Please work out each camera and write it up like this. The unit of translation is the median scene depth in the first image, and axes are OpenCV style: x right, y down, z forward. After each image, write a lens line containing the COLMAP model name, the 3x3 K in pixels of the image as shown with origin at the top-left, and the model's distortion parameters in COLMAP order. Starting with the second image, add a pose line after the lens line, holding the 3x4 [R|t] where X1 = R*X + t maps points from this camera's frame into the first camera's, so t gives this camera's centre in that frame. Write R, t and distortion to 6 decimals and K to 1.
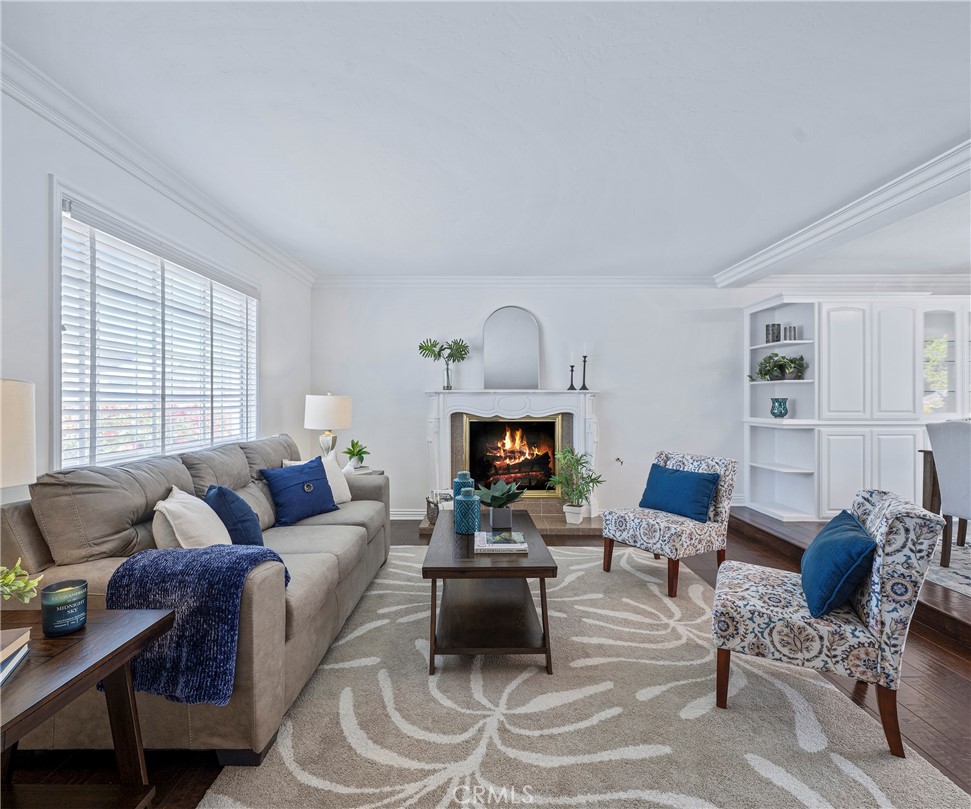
lens RADIAL K [[485.8, 0, 480.1], [0, 485.8, 404.5], [0, 0, 1]] dist [0.001149, -0.000450]
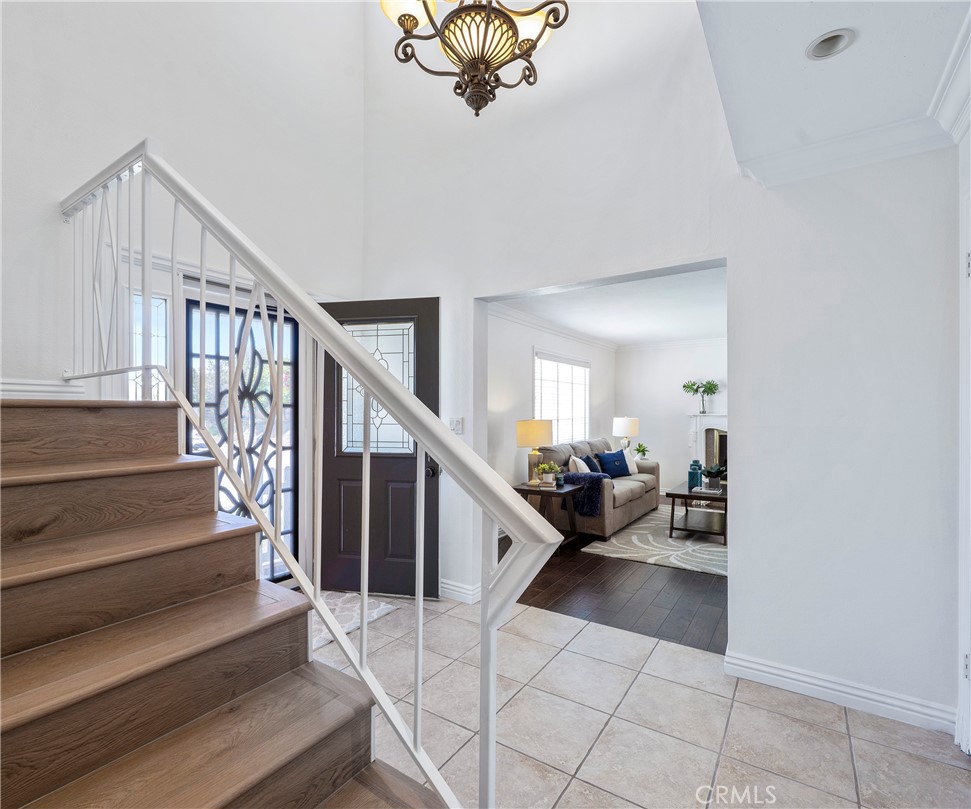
lens RADIAL K [[485.8, 0, 480.1], [0, 485.8, 404.5], [0, 0, 1]] dist [0.001149, -0.000450]
pose [[0.834333, -0.004794, -0.551240, 0.291255], [-0.007220, 0.999781, -0.019622, -0.036018], [0.551214, 0.020351, 0.834116, -1.011619]]
